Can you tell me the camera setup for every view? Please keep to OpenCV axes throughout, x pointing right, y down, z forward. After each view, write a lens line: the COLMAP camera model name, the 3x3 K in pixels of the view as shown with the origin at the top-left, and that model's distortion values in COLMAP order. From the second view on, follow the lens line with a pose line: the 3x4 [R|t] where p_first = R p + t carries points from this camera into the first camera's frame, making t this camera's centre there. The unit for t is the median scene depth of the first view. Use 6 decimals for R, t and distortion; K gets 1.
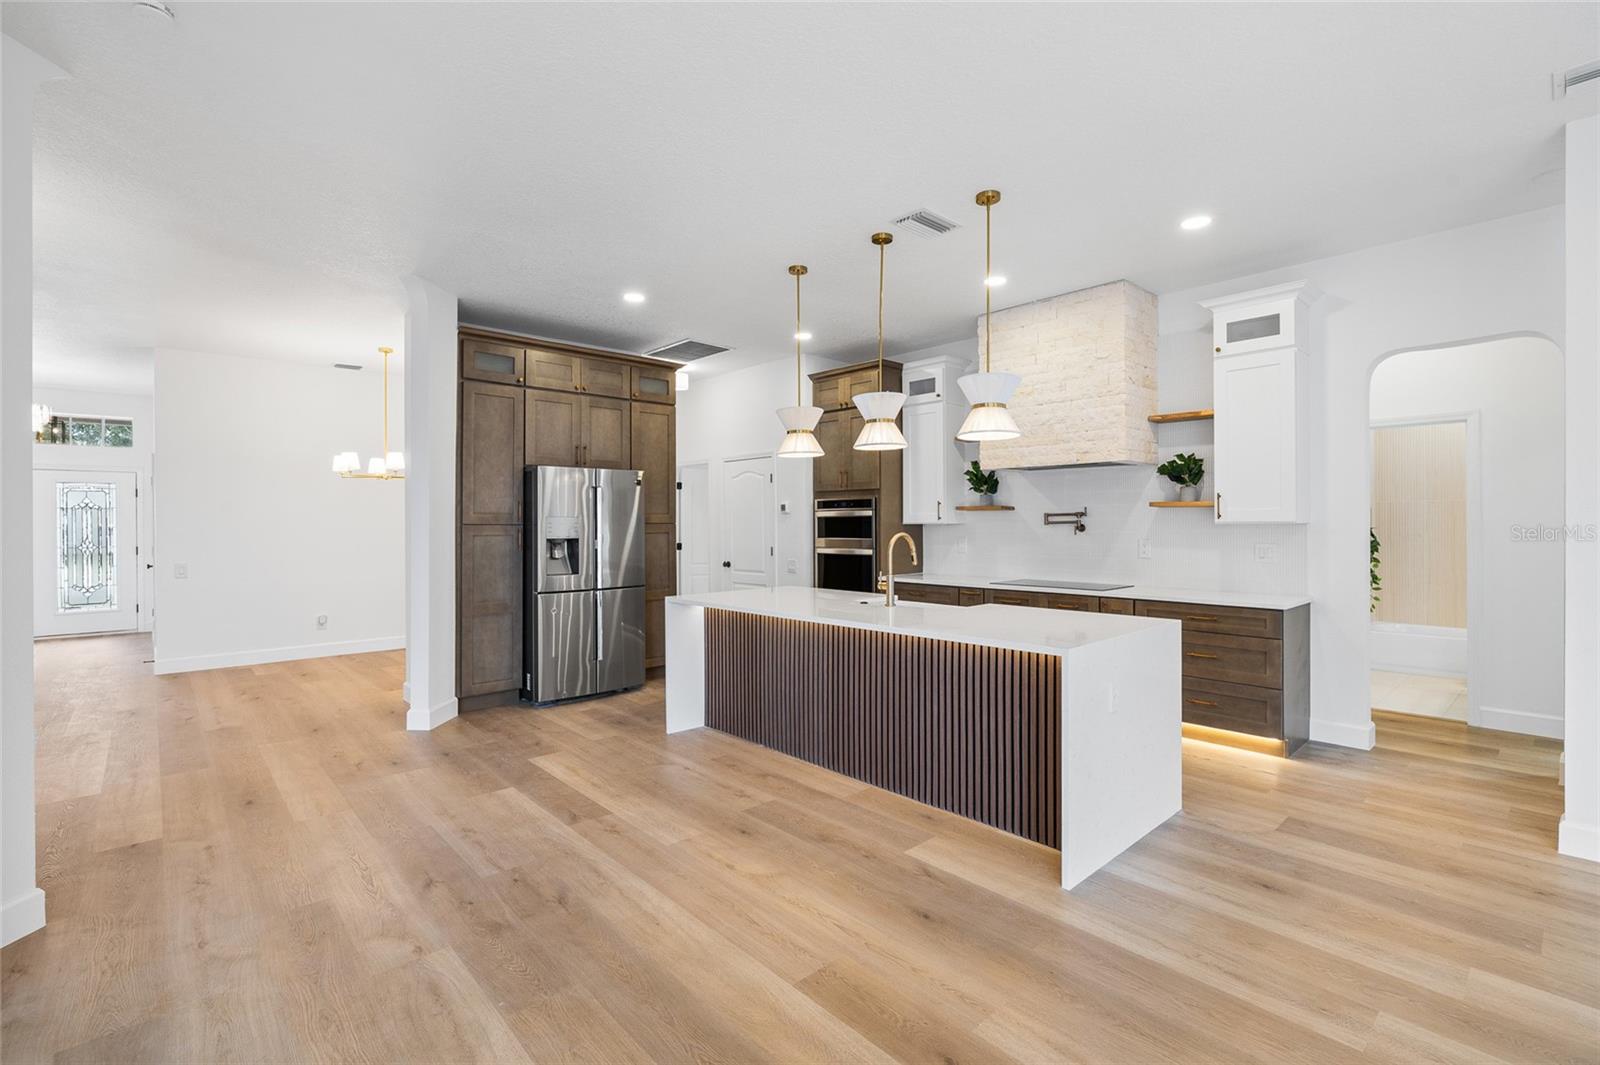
lens RADIAL K [[716.5, 0, 798.5], [0, 716.5, 525.7], [0, 0, 1]] dist [-0.008164, 0.001625]
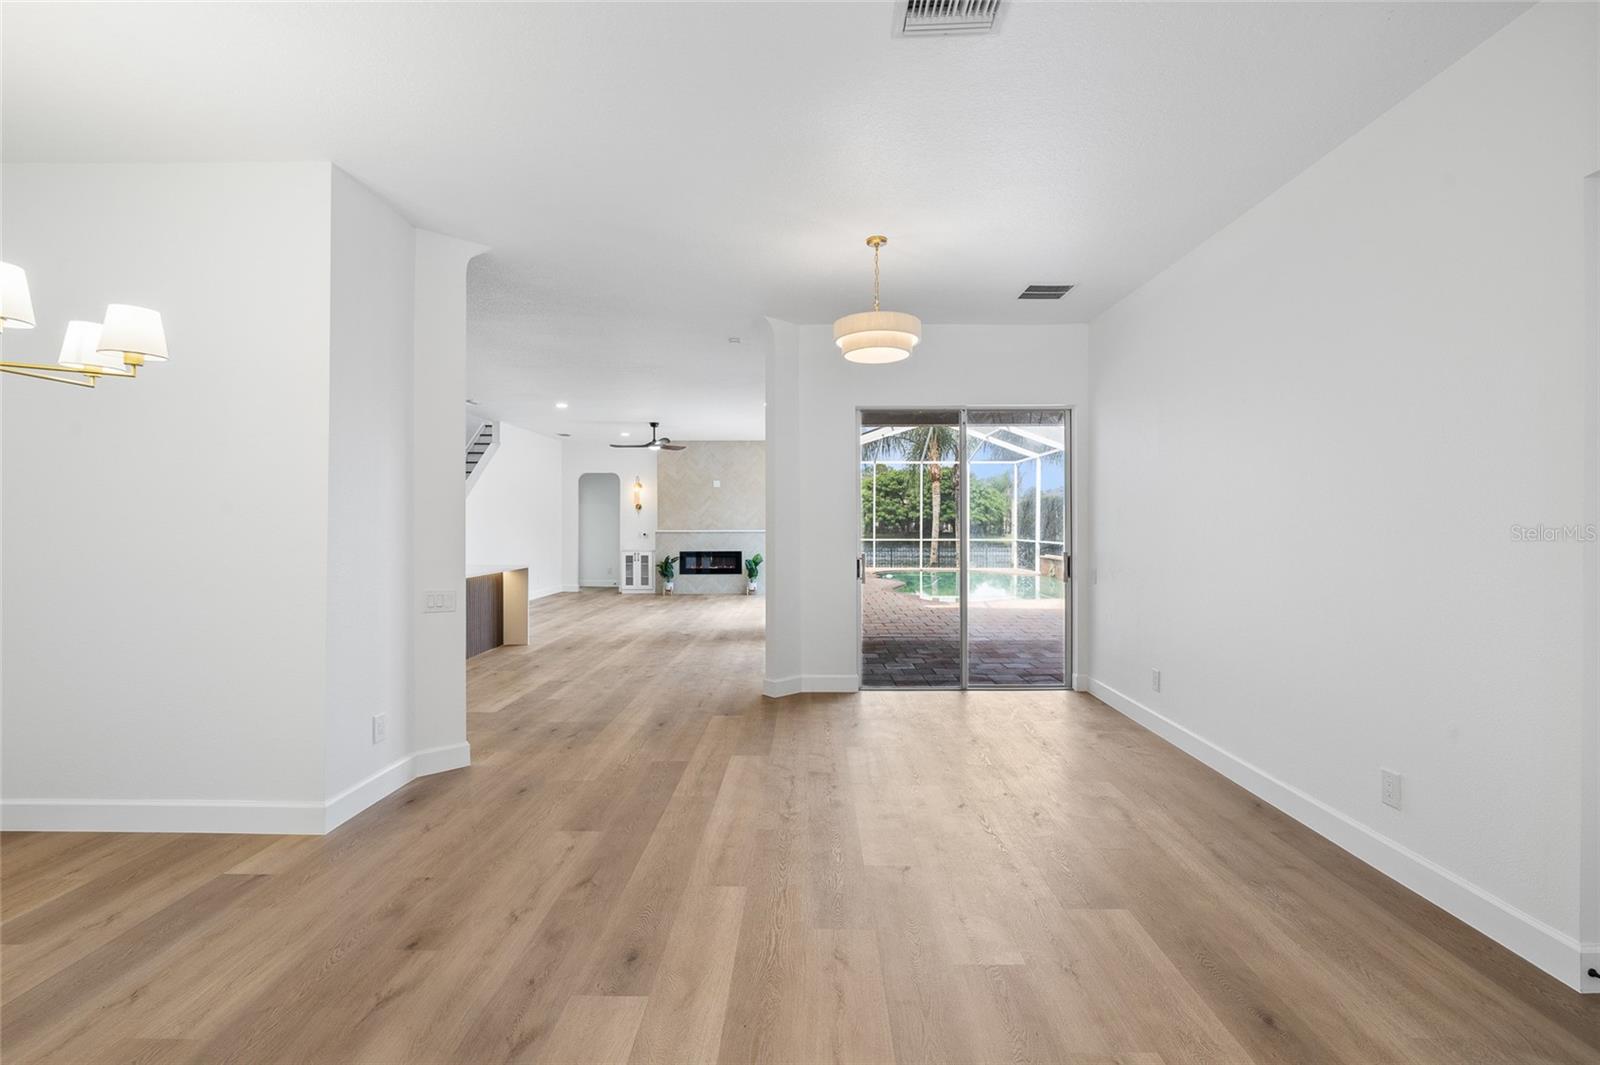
lens RADIAL K [[716.5, 0, 793.3], [0, 716.5, 523.6], [0, 0, 1]] dist [-0.008164, 0.001625]
pose [[-0.722950, 0.003619, 0.690891, -1.280181], [0.005860, 0.999982, 0.000894, 0.000262], [-0.690876, 0.004695, -0.722958, 1.219993]]
